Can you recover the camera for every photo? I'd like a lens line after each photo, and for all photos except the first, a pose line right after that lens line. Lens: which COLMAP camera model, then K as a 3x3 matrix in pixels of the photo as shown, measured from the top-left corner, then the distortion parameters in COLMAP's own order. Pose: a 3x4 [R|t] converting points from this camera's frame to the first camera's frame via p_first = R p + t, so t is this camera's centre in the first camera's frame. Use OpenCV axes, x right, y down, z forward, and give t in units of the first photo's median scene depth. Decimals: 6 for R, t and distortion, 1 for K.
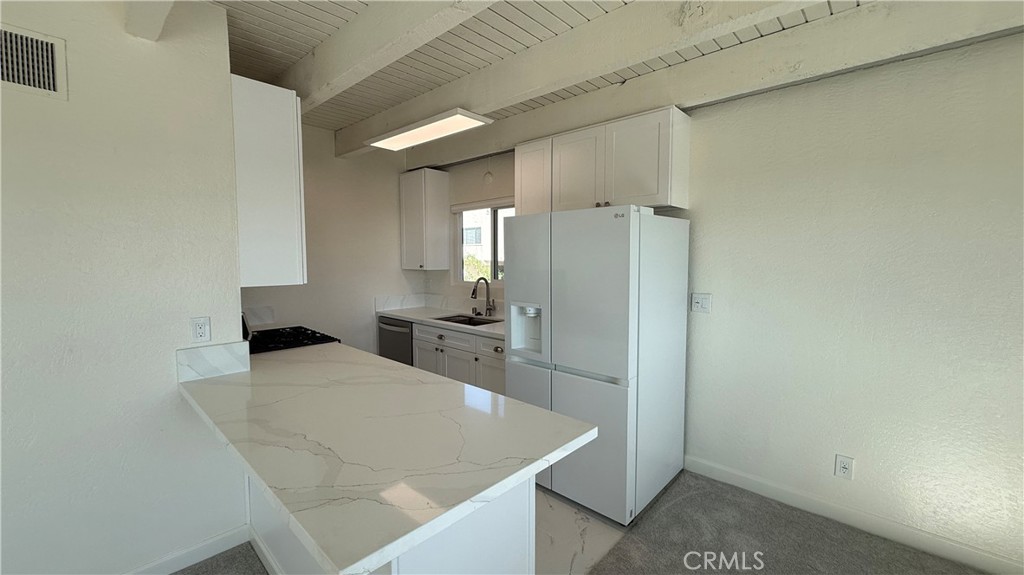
lens RADIAL K [[409.8, 0, 510.0], [0, 409.8, 287.1], [0, 0, 1]] dist [-0.001014, 0.000753]
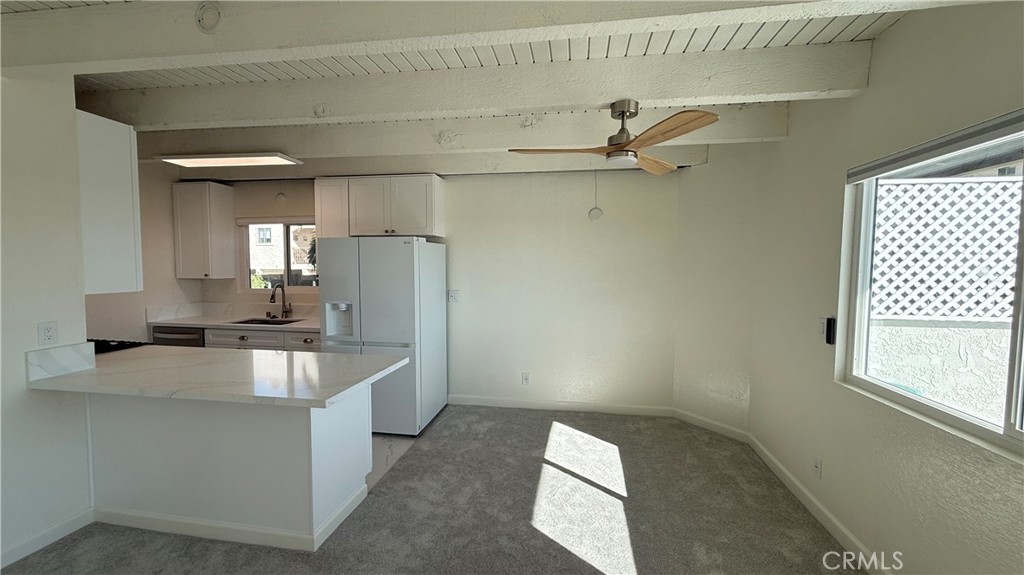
lens RADIAL K [[409.8, 0, 511.9], [0, 409.8, 287.1], [0, 0, 1]] dist [-0.001014, 0.000753]
pose [[0.832804, -0.025222, 0.552993, -0.226972], [0.035493, 0.999339, -0.007872, 0.023079], [-0.552429, 0.026183, 0.833149, -0.454205]]
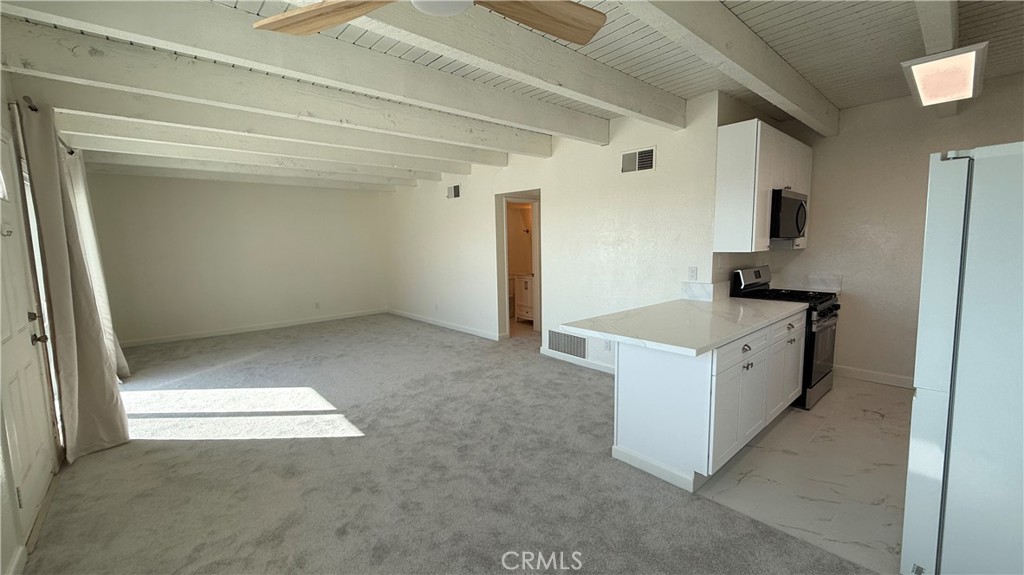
lens RADIAL K [[409.8, 0, 508.8], [0, 409.8, 291.7], [0, 0, 1]] dist [-0.001014, 0.000753]
pose [[-0.100989, 0.118657, -0.987786, 0.860390], [-0.058781, 0.990416, 0.124983, 0.000165], [0.993149, 0.070685, -0.093047, 0.245445]]
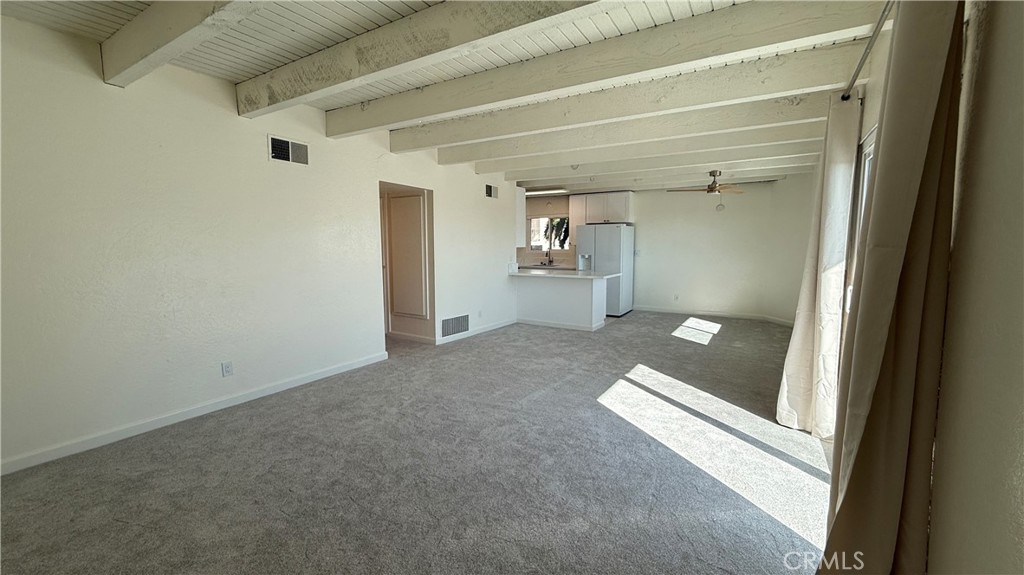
lens RADIAL K [[409.8, 0, 507.6], [0, 409.8, 290.7], [0, 0, 1]] dist [-0.001014, 0.000753]
pose [[0.984690, -0.024912, 0.172526, -1.019003], [0.017152, 0.998779, 0.046328, 0.155448], [-0.173470, -0.042659, 0.983915, -1.843765]]
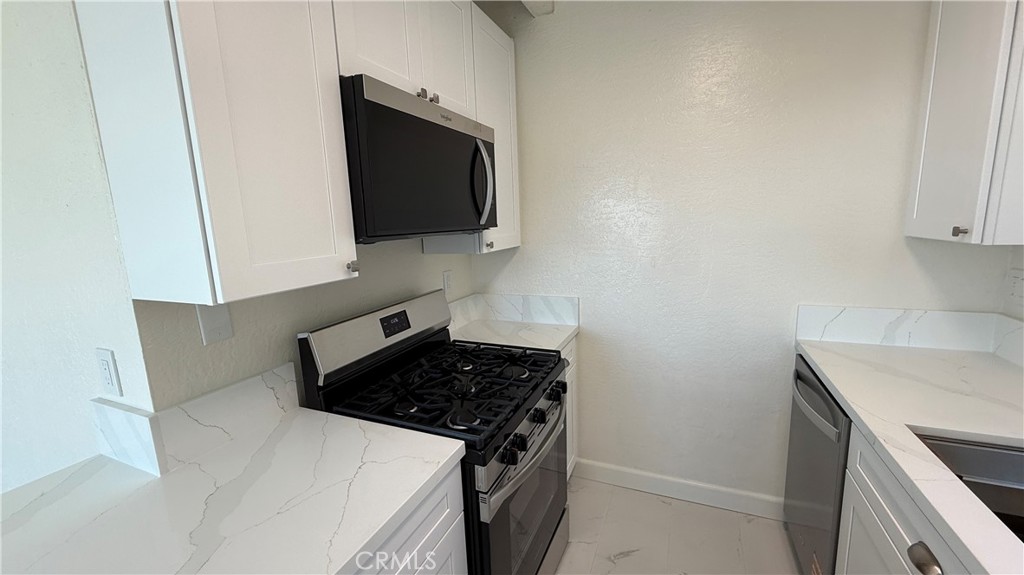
lens RADIAL K [[409.8, 0, 510.7], [0, 409.8, 292.2], [0, 0, 1]] dist [-0.001014, 0.000753]
pose [[0.335373, 0.147037, -0.930540, -0.068936], [-0.028573, 0.988878, 0.145957, -0.063984], [0.941652, -0.022361, 0.335844, 0.930324]]
